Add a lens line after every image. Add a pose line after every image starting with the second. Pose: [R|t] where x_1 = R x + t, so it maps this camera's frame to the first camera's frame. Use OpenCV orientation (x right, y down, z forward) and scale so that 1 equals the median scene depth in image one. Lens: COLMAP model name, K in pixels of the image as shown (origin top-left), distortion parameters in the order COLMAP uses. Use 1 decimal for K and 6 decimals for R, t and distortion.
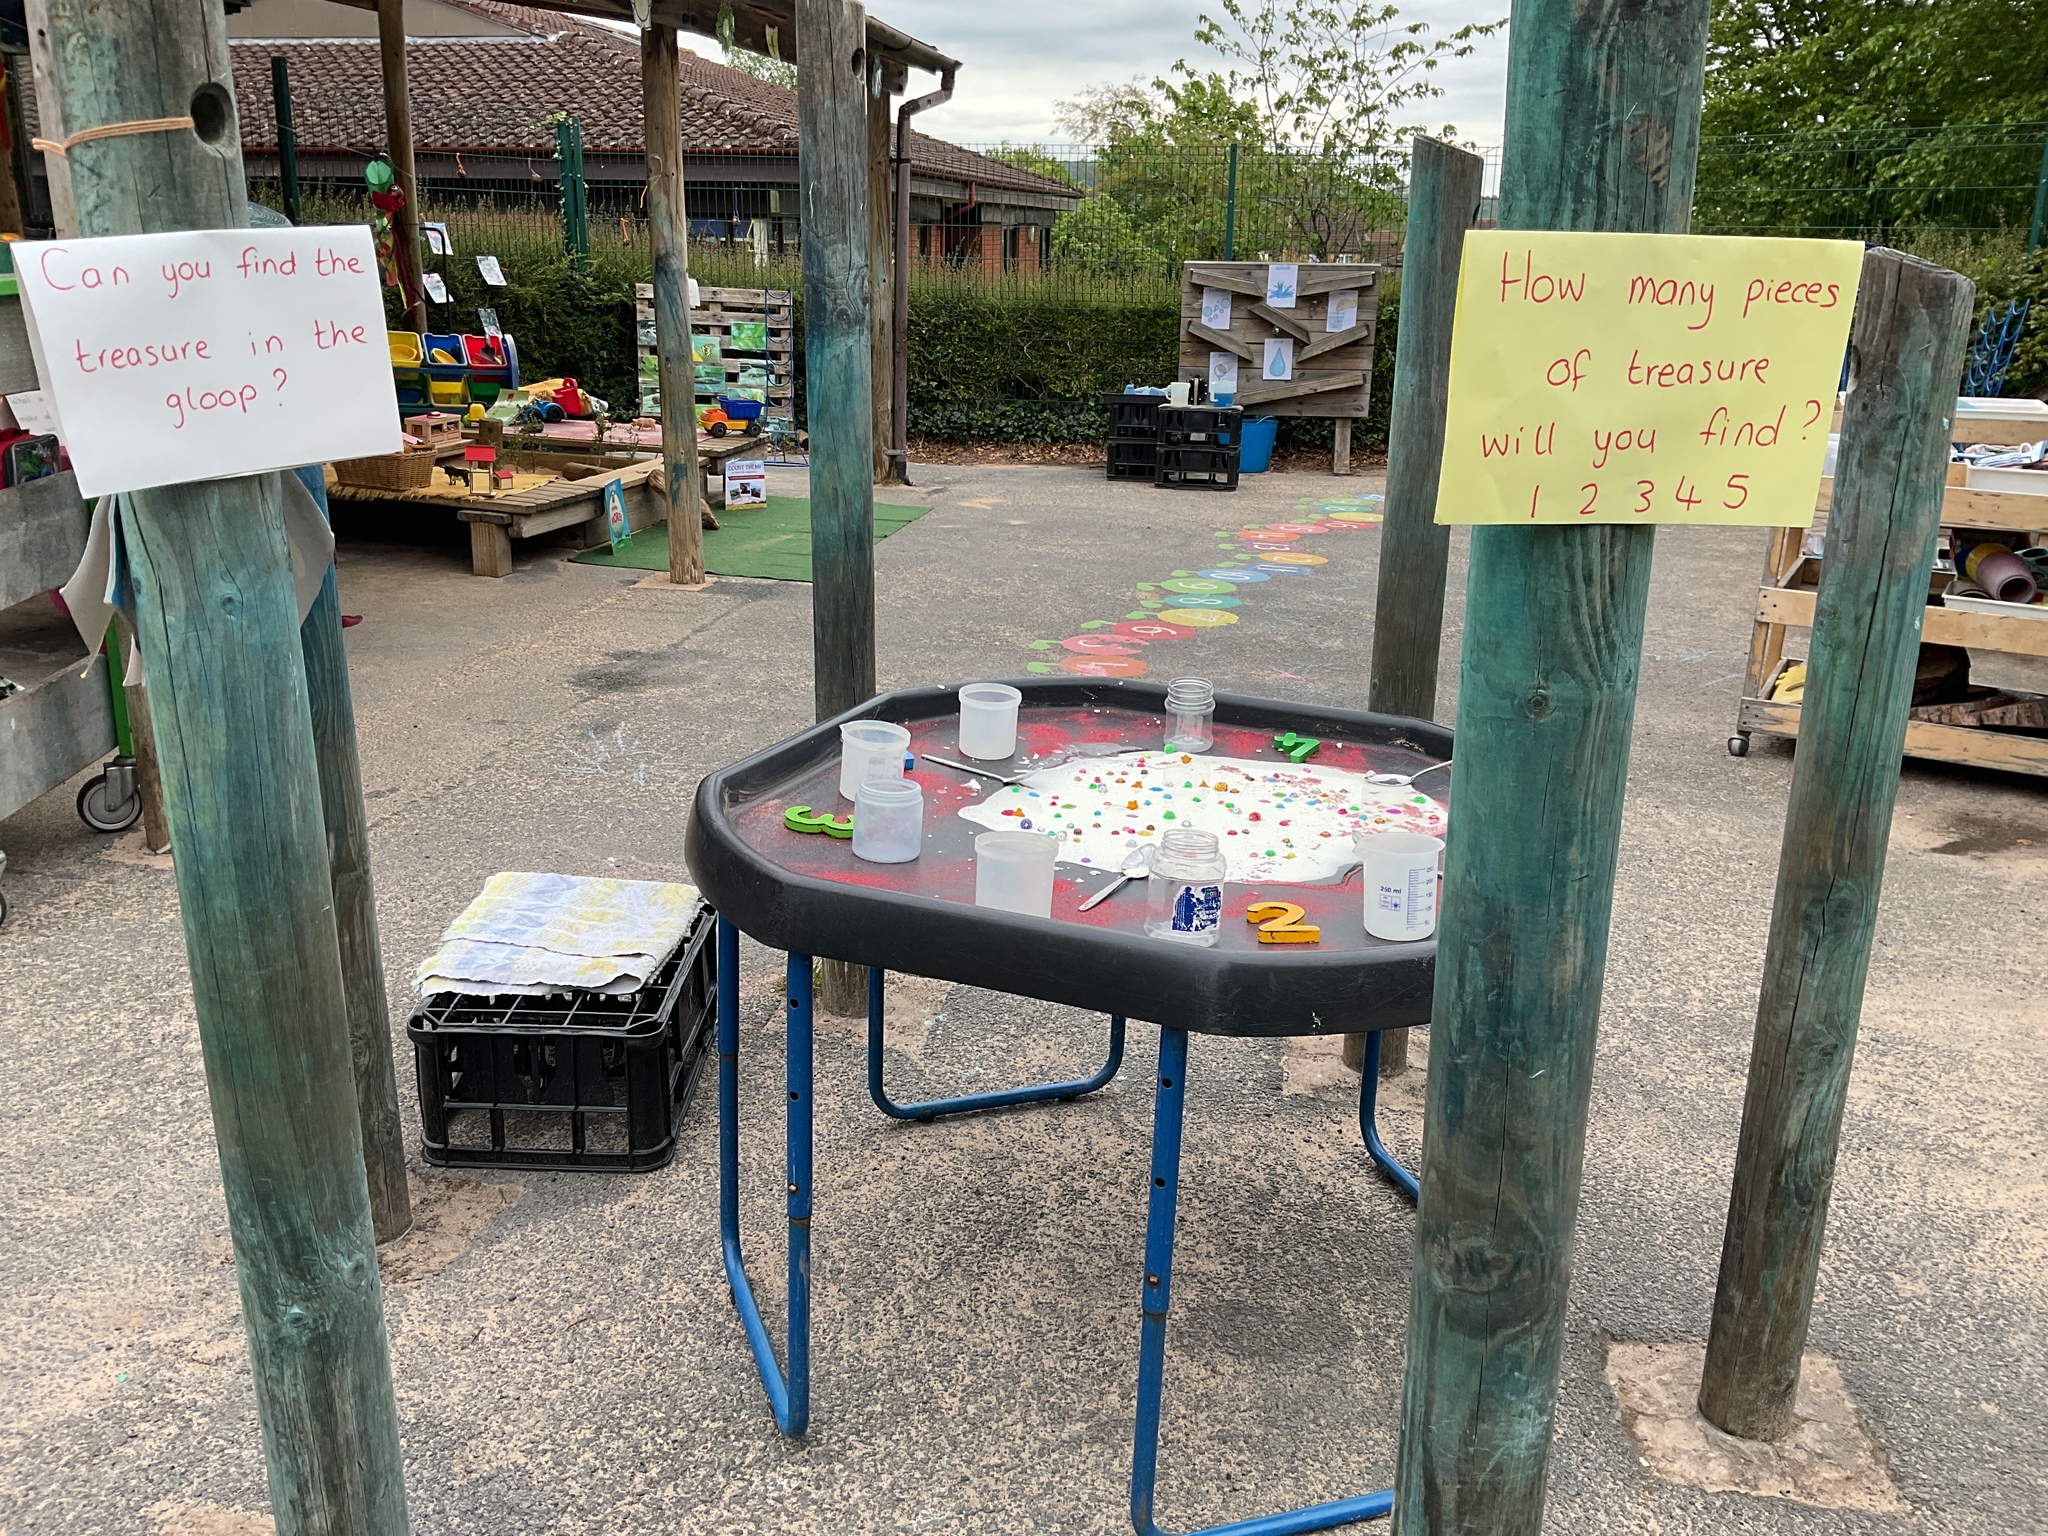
lens RADIAL K [[1668.3, 0, 1026.2], [0, 1668.3, 763.7], [0, 0, 1]] dist [0.116789, -0.247279]
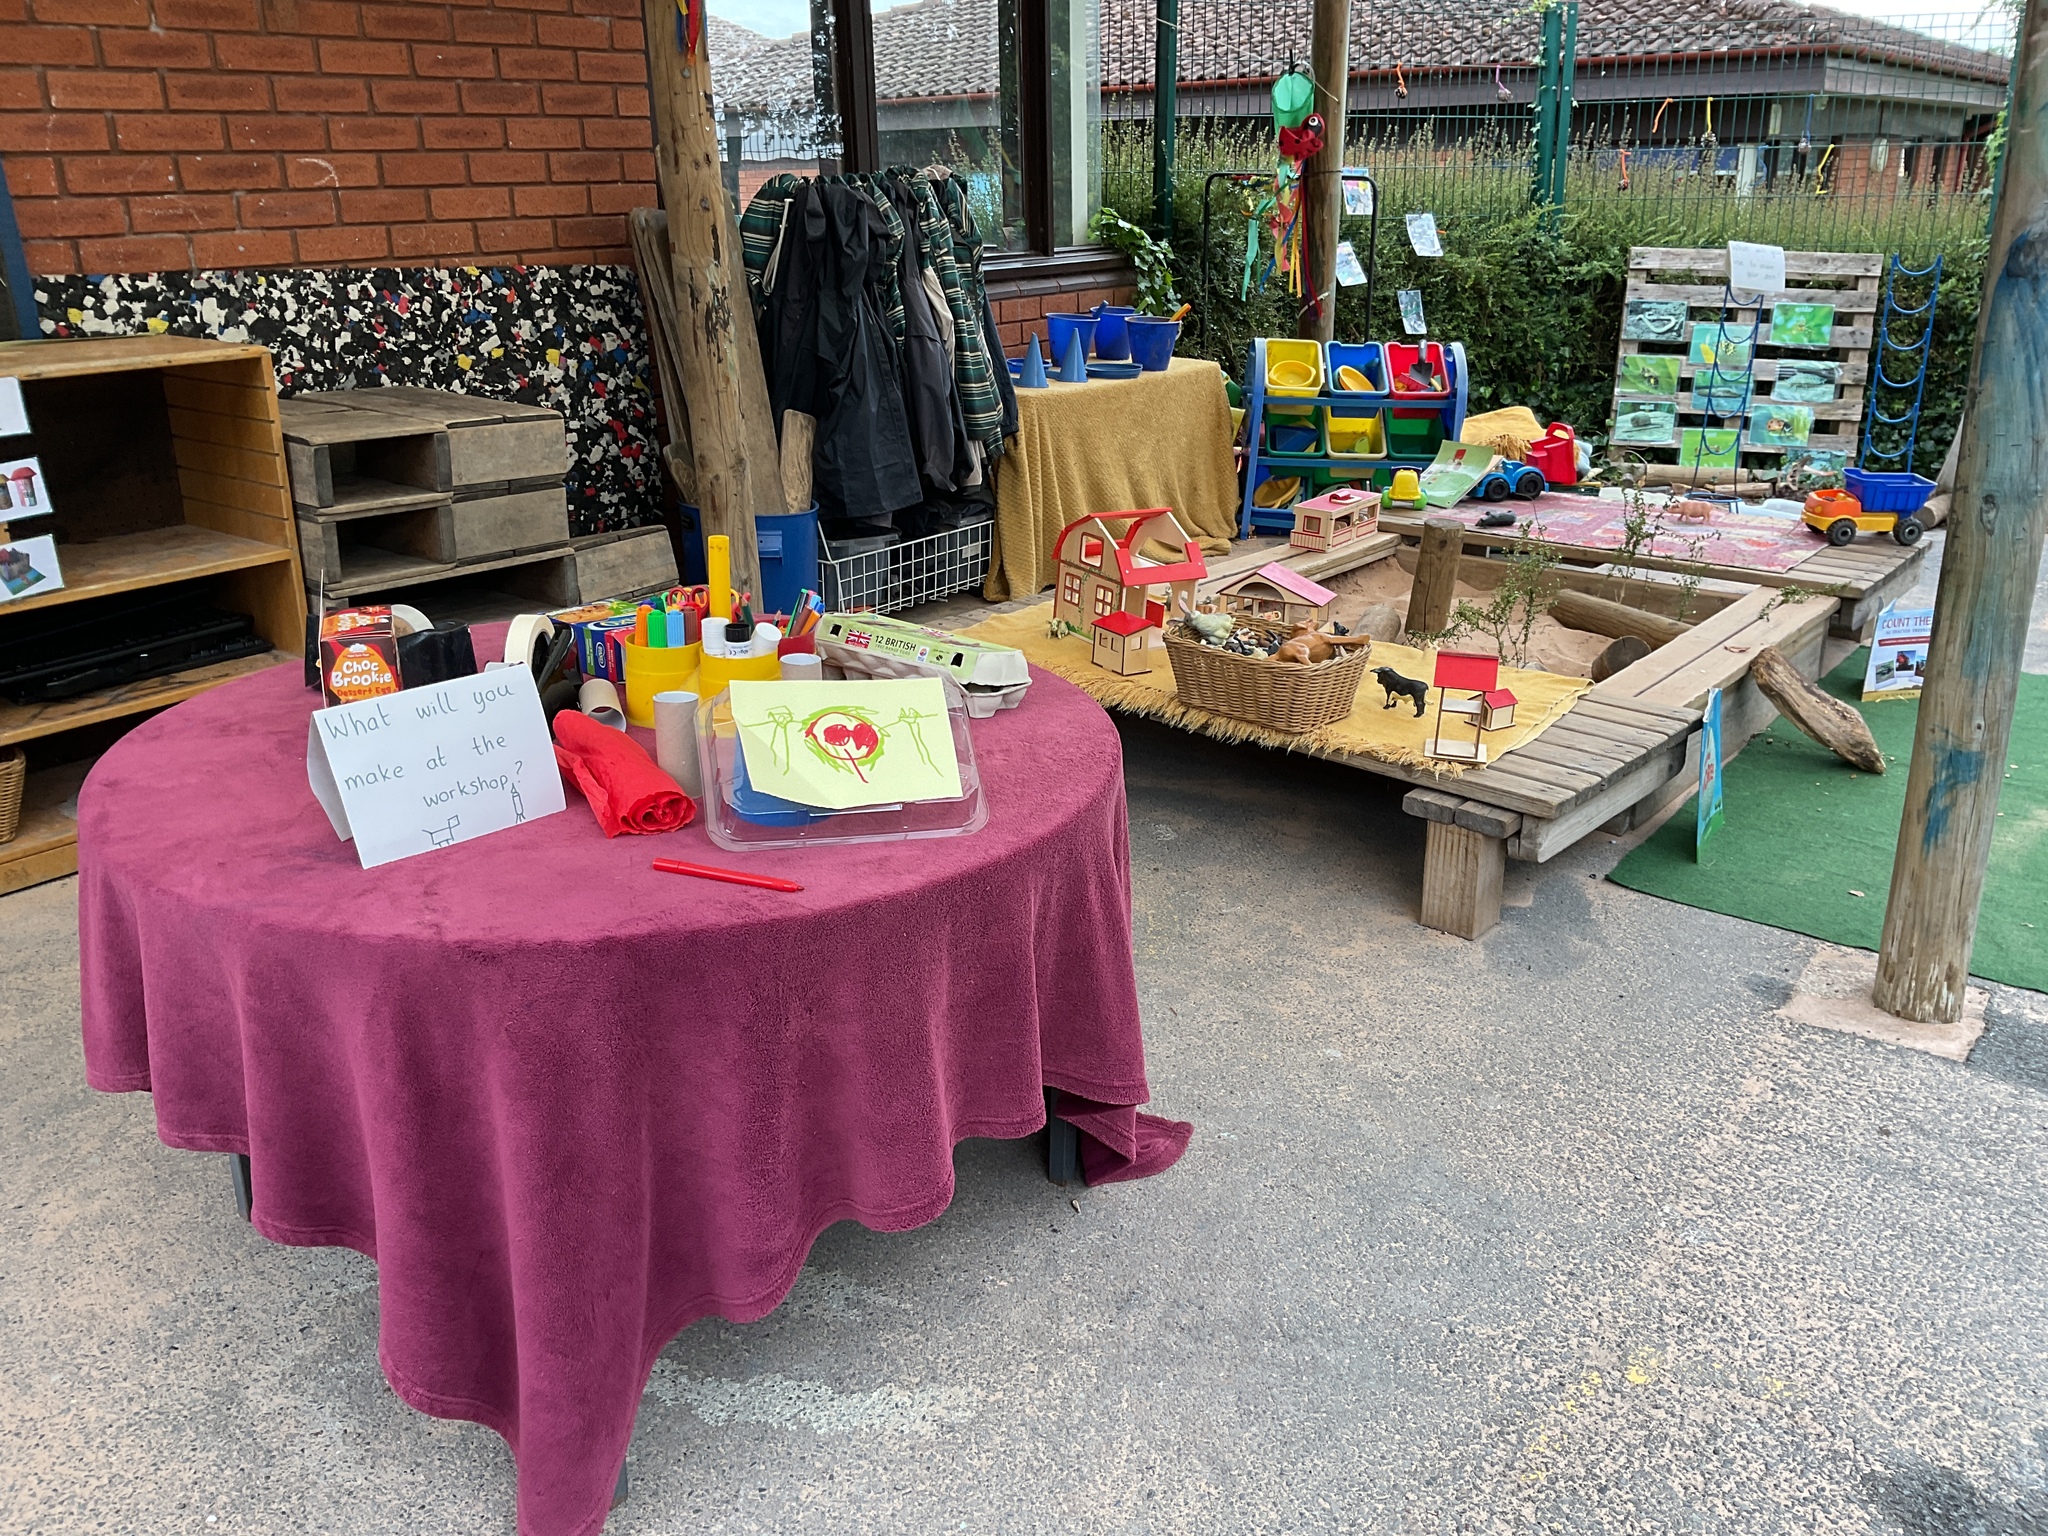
lens RADIAL K [[1668.3, 0, 1026.2], [0, 1668.3, 763.7], [0, 0, 1]] dist [0.116789, -0.247279]
pose [[0.889498, 0.120076, -0.440879, -0.153179], [-0.105028, 0.992748, 0.058482, -0.117980], [0.444704, -0.005715, 0.895659, 0.362611]]
